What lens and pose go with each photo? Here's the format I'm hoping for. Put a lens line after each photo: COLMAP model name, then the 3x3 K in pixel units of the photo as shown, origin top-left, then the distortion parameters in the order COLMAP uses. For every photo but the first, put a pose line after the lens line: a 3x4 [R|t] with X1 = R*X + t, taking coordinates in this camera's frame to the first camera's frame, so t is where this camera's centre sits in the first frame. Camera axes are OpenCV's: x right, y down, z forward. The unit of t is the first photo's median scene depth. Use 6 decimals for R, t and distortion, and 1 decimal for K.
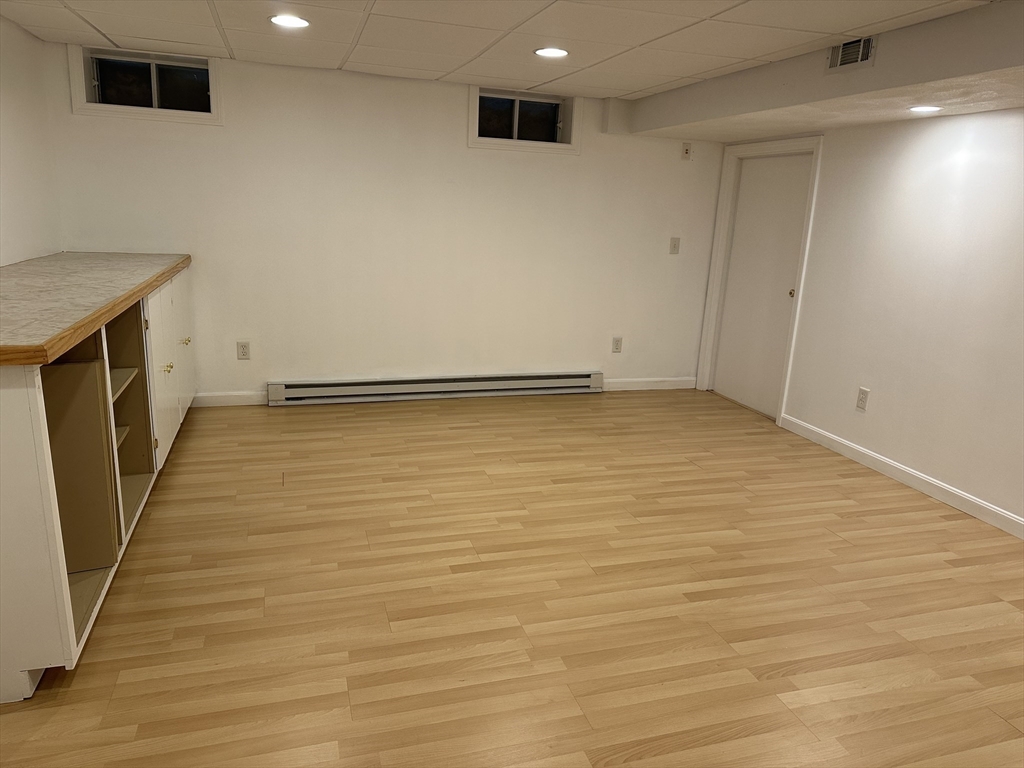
lens RADIAL K [[724.3, 0, 512.0], [0, 724.3, 384.0], [0, 0, 1]] dist [0.150268, -0.226360]
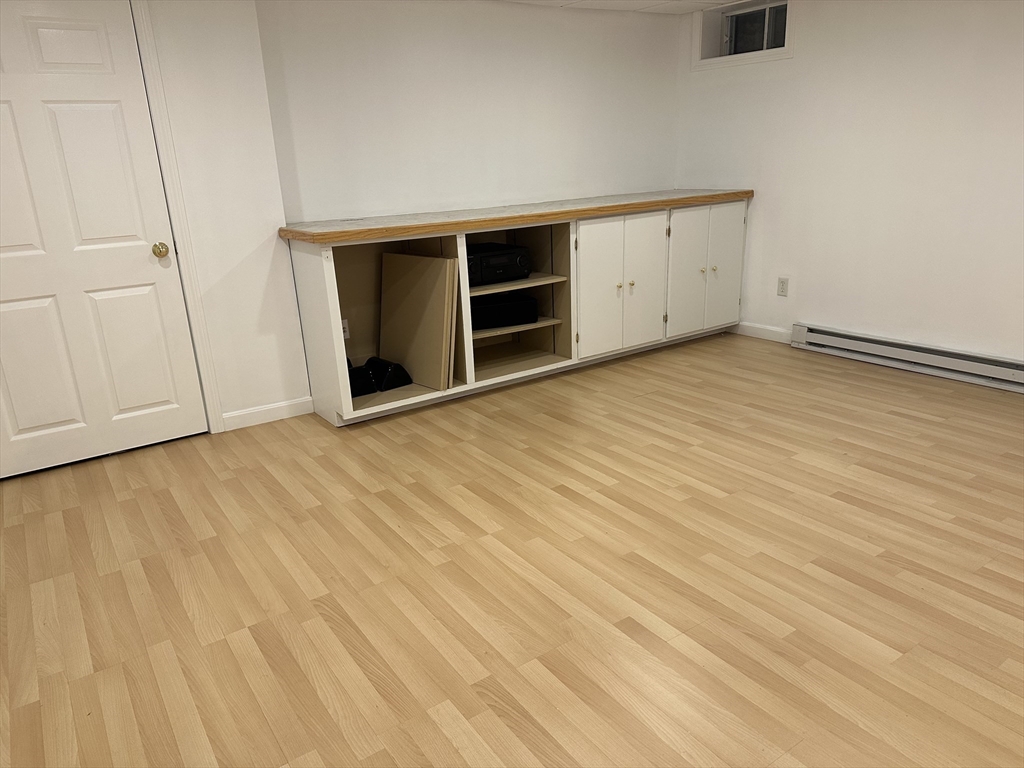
lens RADIAL K [[724.3, 0, 512.0], [0, 724.3, 384.0], [0, 0, 1]] dist [0.150268, -0.226360]
pose [[0.276510, 0.231272, -0.932768, 0.627858], [-0.169982, 0.967077, 0.189389, -0.056691], [0.945859, 0.106185, 0.306718, 0.451329]]
